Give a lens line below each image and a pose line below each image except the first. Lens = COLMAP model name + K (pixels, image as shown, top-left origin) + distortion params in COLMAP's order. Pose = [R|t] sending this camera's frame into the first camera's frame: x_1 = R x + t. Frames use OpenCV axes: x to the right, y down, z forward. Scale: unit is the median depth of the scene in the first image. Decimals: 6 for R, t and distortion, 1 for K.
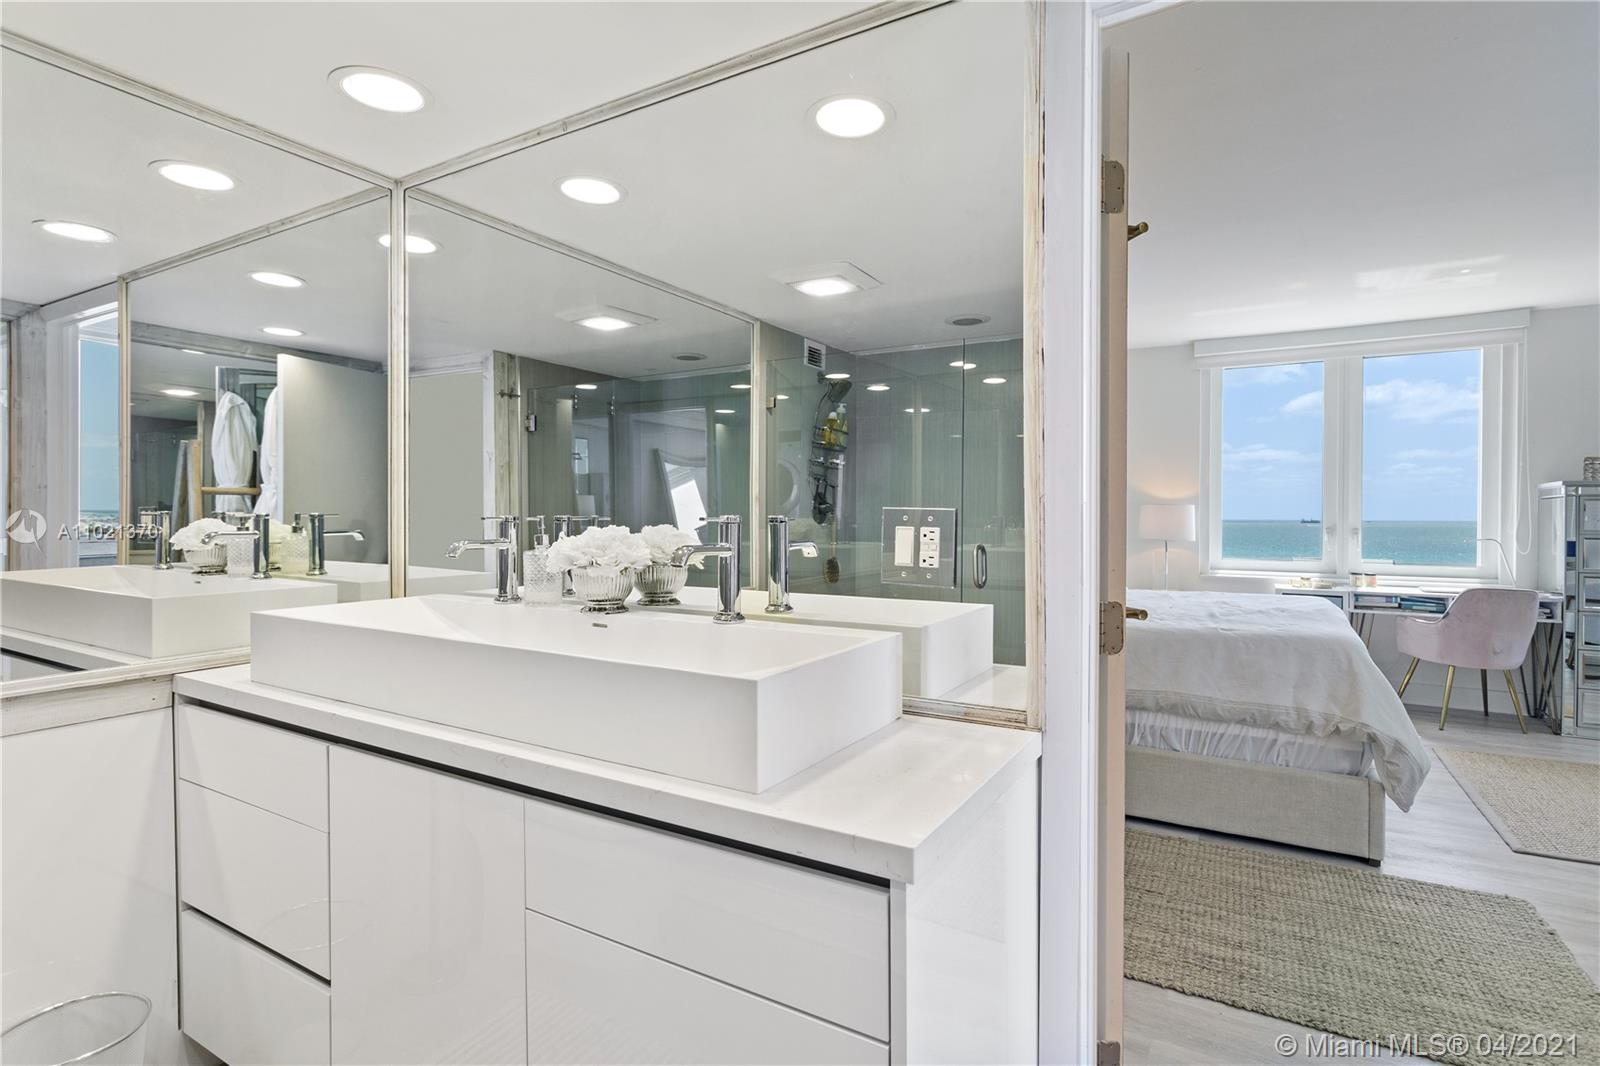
lens RADIAL K [[792.6, 0, 800.0], [0, 792.6, 533.0], [0, 0, 1]] dist [0.003147, 0.000218]
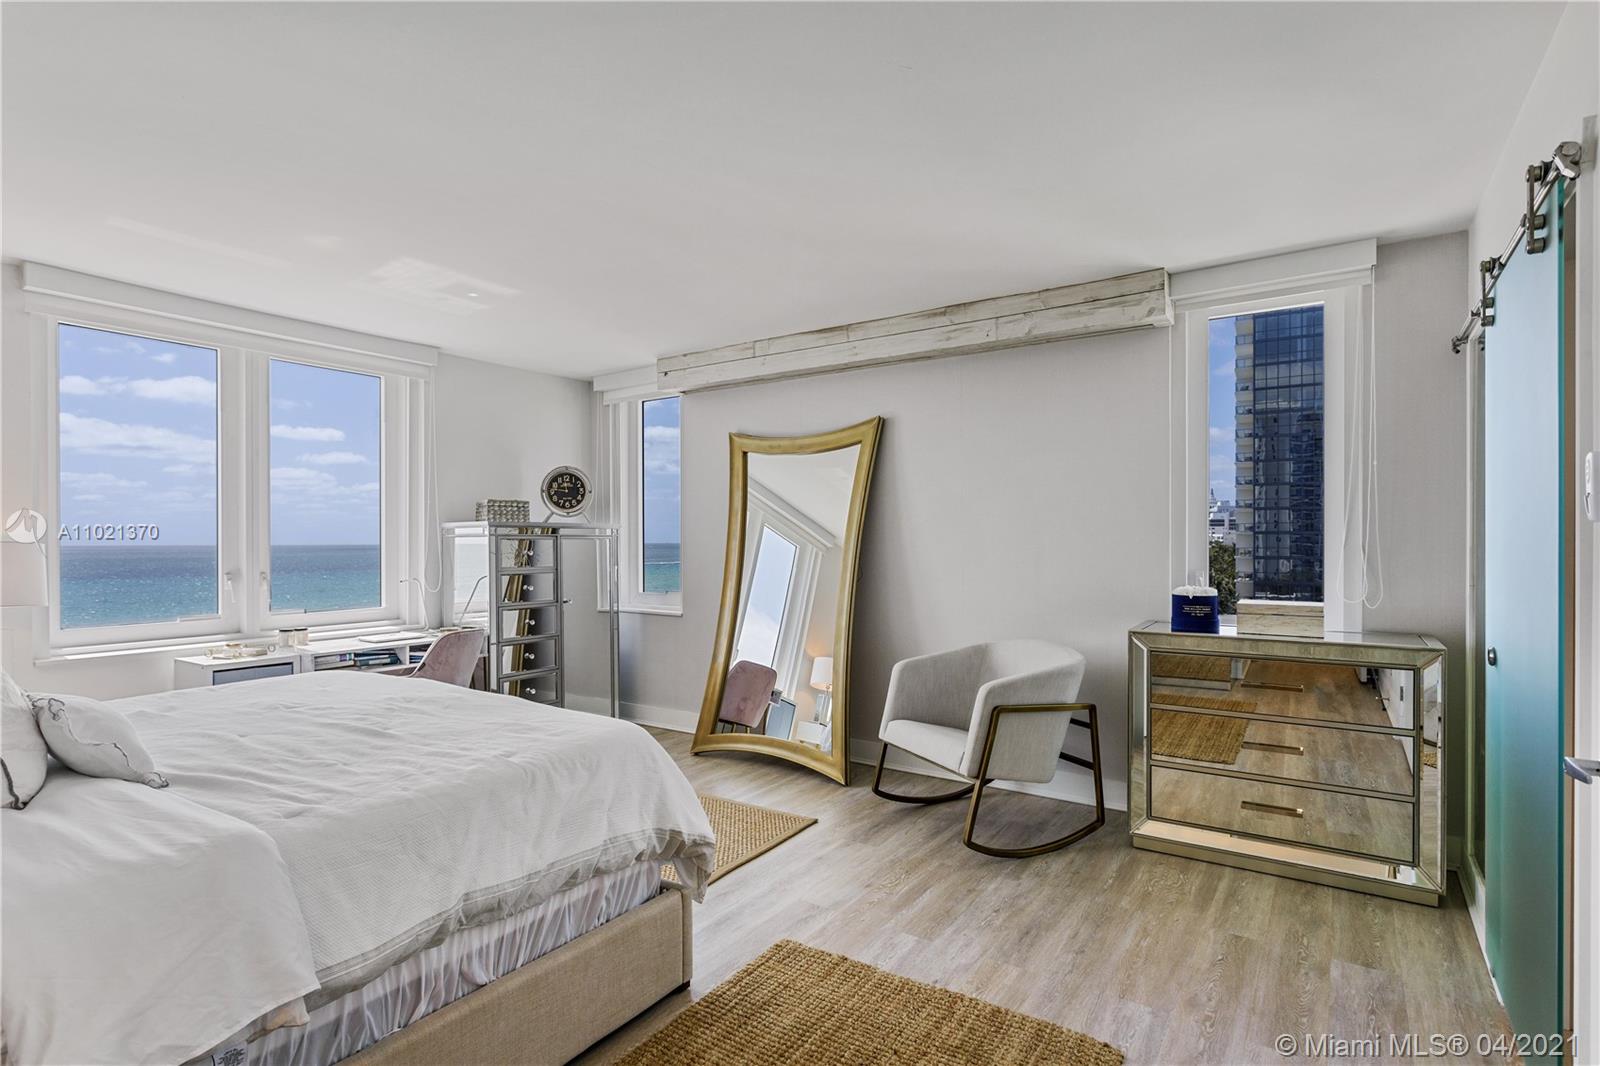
lens RADIAL K [[792.6, 0, 800.0], [0, 792.6, 533.0], [0, 0, 1]] dist [0.003147, 0.000218]
pose [[0.054439, 0.003614, 0.998511, -0.087754], [0.026240, 0.999643, -0.005049, -0.044504], [-0.998172, 0.026476, 0.054325, 0.717274]]
